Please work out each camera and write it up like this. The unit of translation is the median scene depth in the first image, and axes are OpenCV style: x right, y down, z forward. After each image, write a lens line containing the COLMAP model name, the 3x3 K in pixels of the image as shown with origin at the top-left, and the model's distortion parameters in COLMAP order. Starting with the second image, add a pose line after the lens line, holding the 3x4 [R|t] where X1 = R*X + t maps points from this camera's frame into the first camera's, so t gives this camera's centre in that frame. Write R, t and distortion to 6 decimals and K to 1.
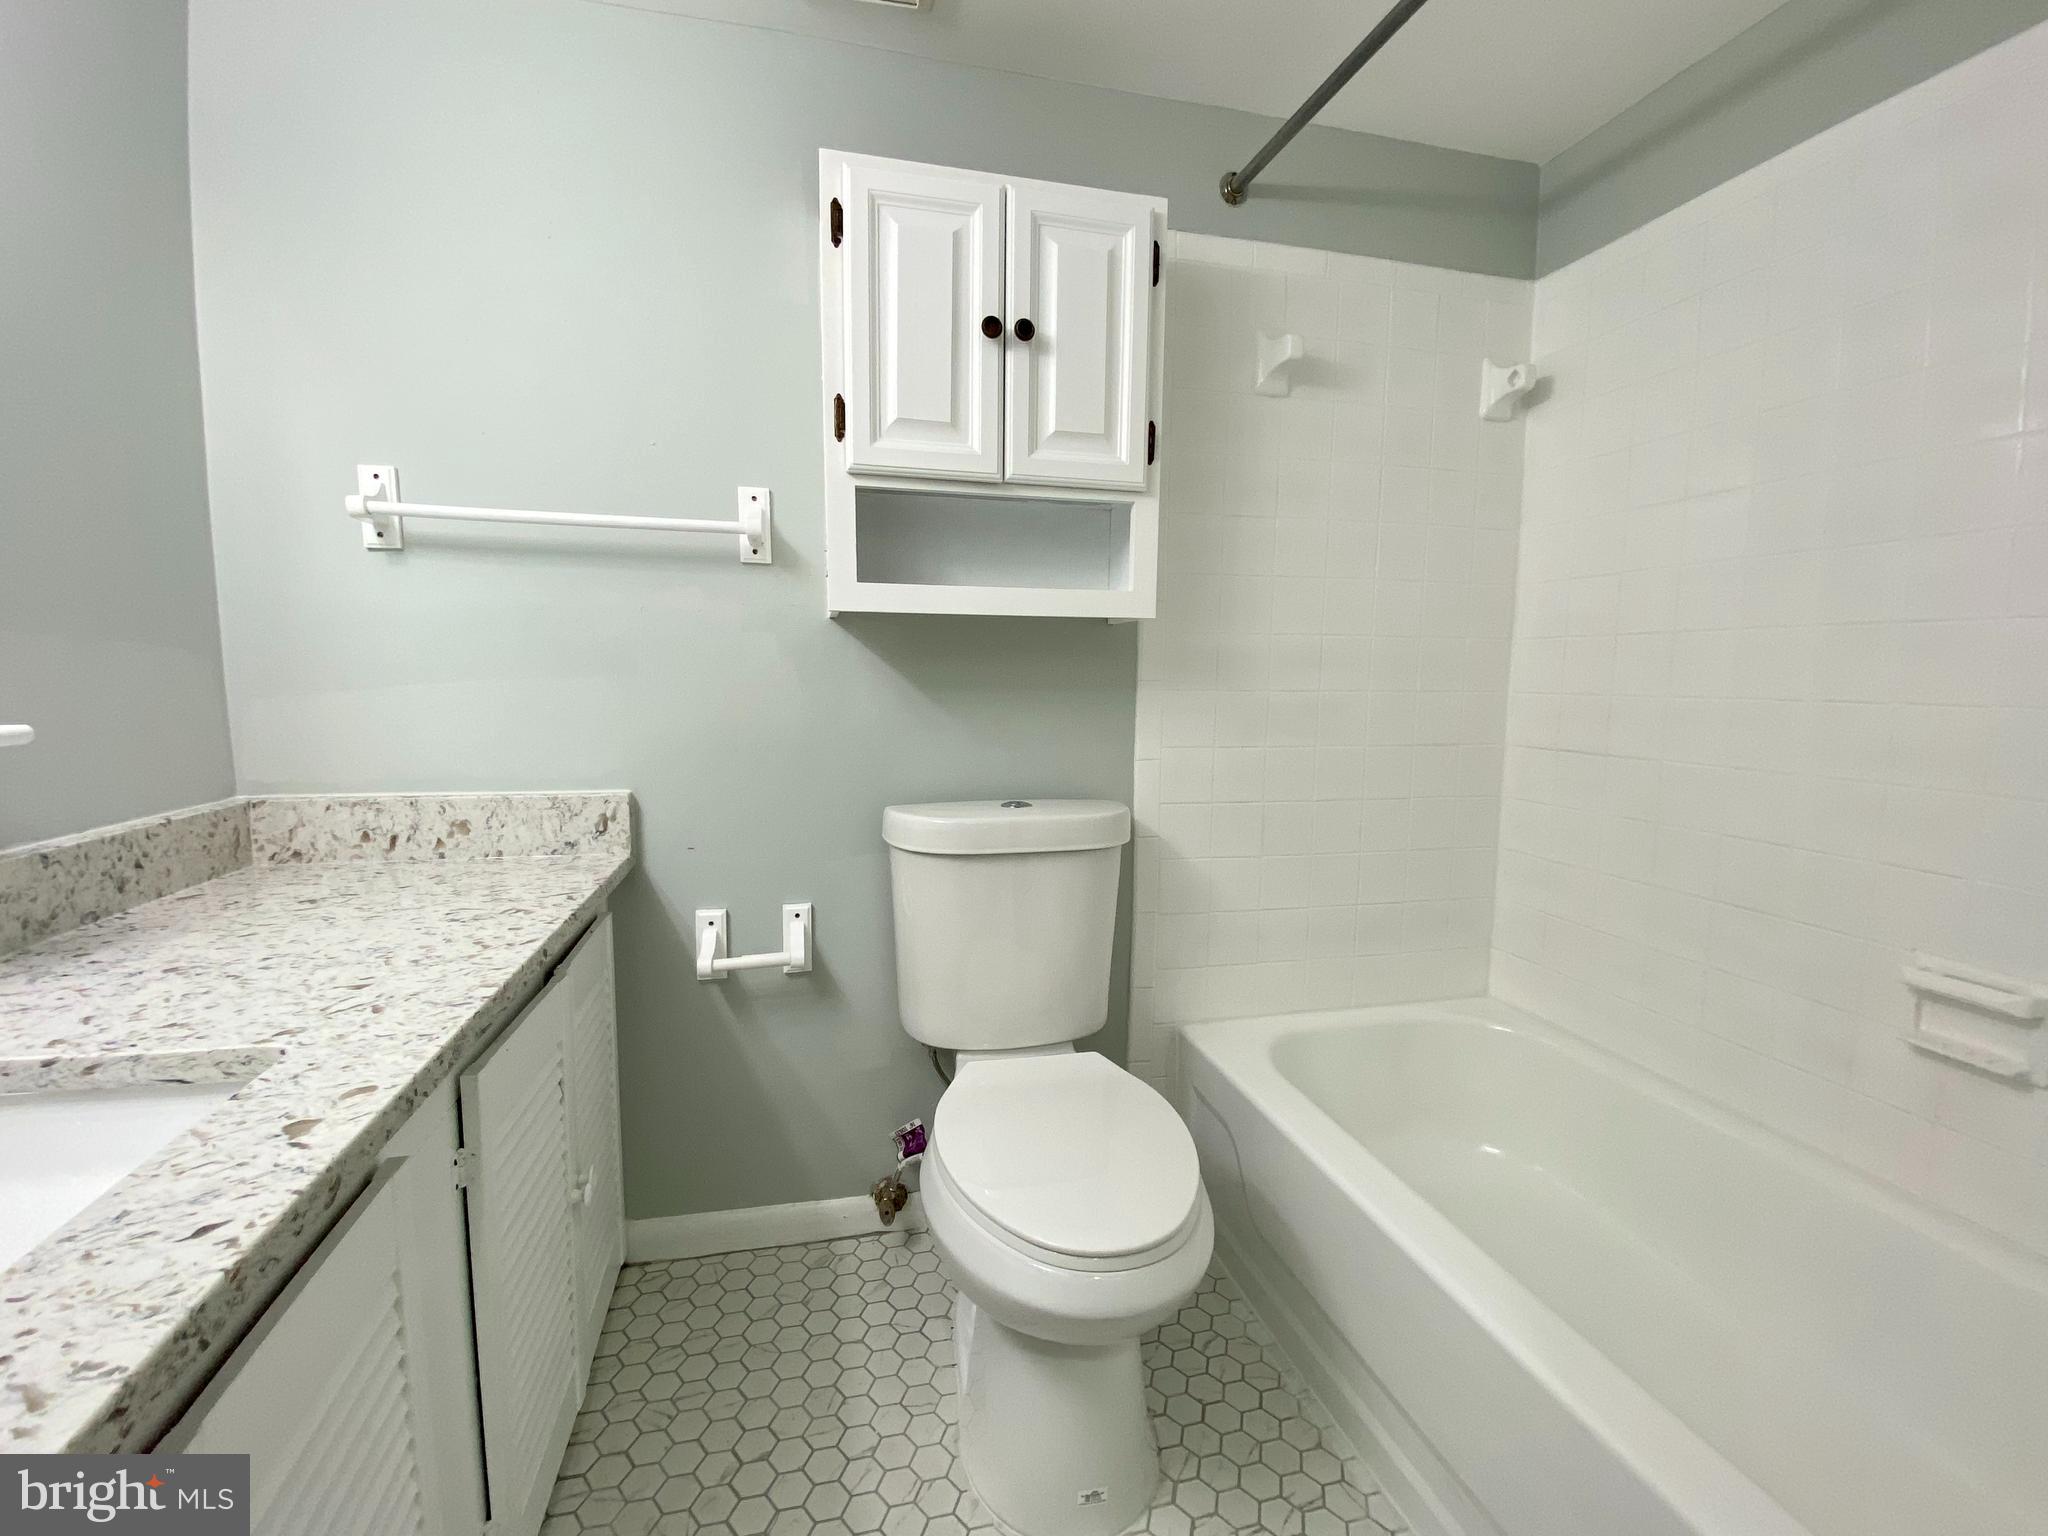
lens RADIAL K [[877.3, 0, 1030.4], [0, 877.3, 756.9], [0, 0, 1]] dist [0.006105, -0.015035]
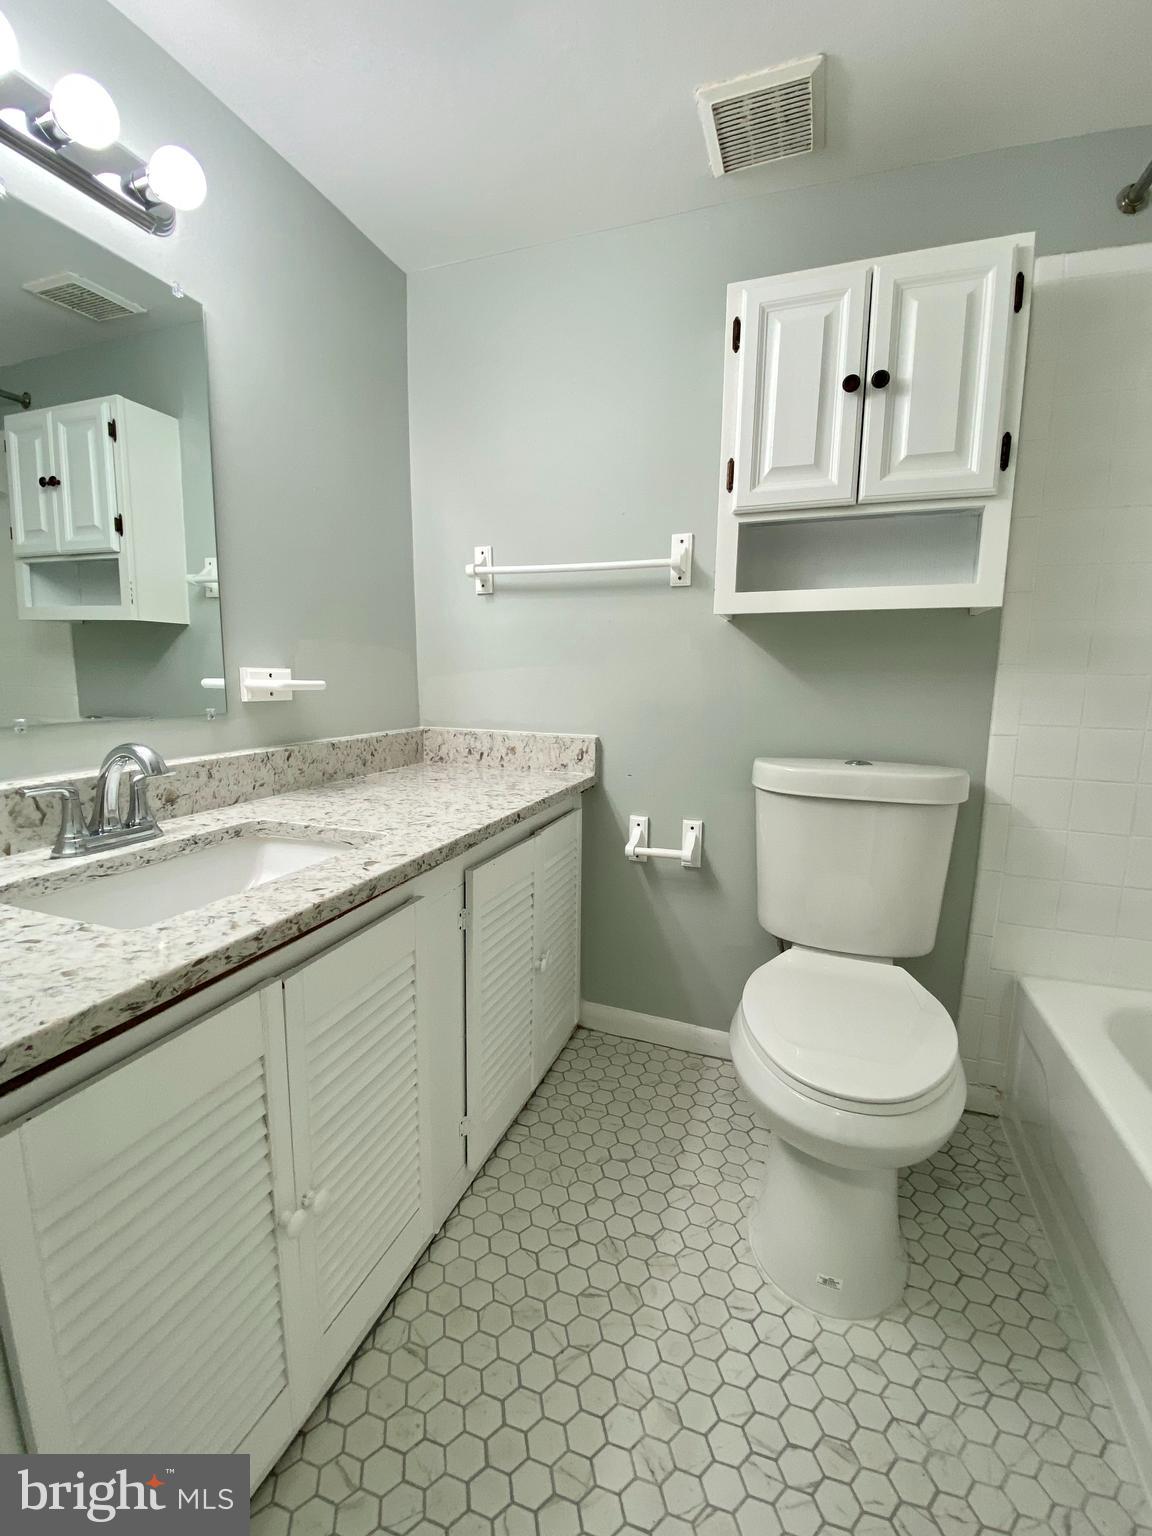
lens RADIAL K [[658.0, 0, 580.5], [0, 658.0, 761.0], [0, 0, 1]] dist [0.006105, -0.015035]
pose [[0.826915, 0.068246, -0.558171, 0.198821], [-0.055123, 0.997665, 0.040318, 0.040076], [0.559619, -0.002571, 0.828746, -0.011512]]
